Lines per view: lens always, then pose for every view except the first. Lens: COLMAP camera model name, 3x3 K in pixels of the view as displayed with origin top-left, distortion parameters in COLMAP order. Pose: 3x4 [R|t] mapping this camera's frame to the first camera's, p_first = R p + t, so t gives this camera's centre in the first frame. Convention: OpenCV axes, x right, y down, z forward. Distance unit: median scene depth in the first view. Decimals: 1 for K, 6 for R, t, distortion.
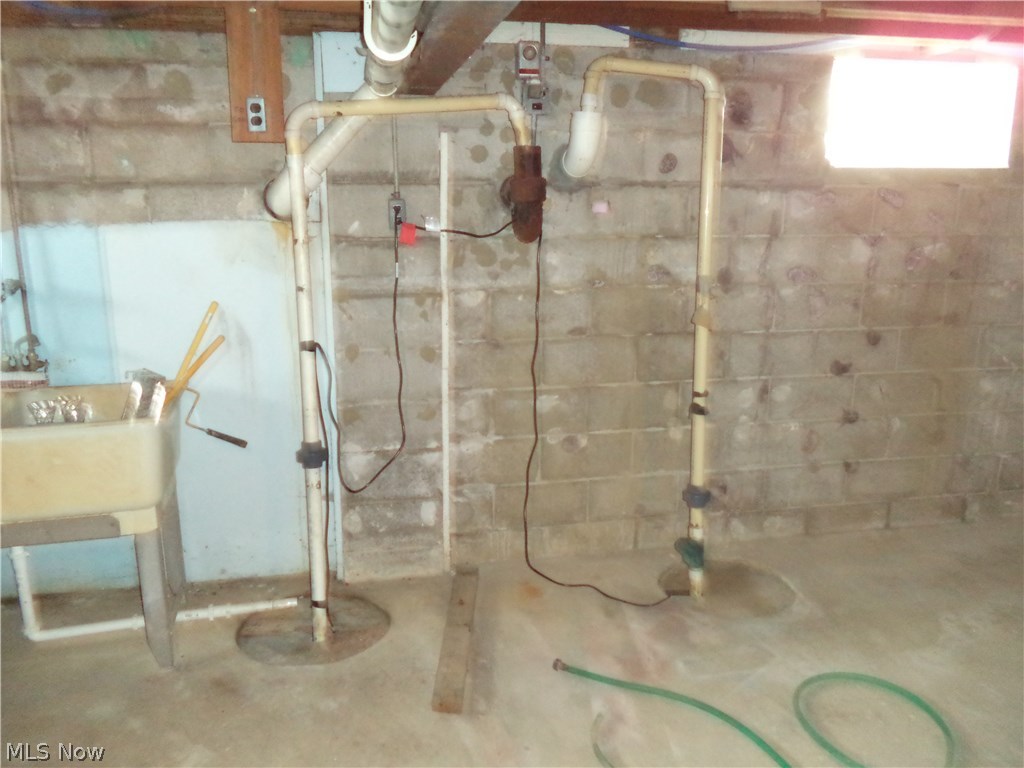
lens RADIAL K [[858.8, 0, 512.0], [0, 858.8, 384.0], [0, 0, 1]] dist [-0.014206, -0.009968]
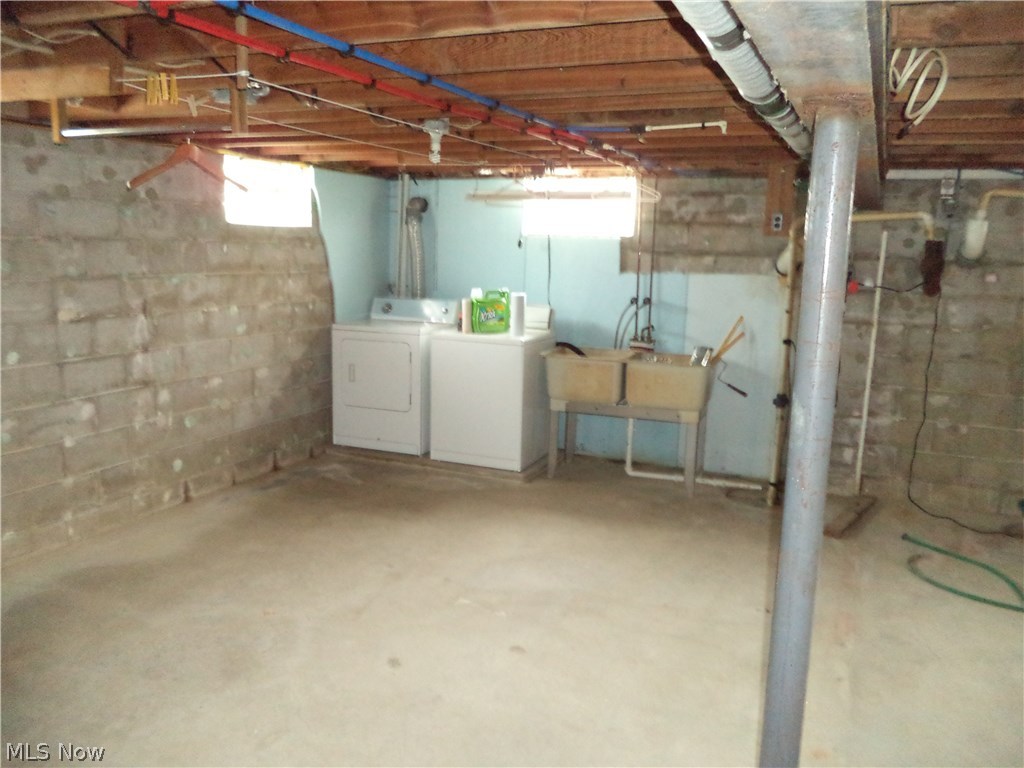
lens RADIAL K [[808.1, 0, 512.0], [0, 808.1, 384.0], [0, 0, 1]] dist [-0.009954, 0.002215]
pose [[0.823020, 0.120789, -0.555021, 0.231200], [-0.155105, 0.987784, -0.015028, 0.148086], [0.546426, 0.098455, 0.831700, -0.707583]]
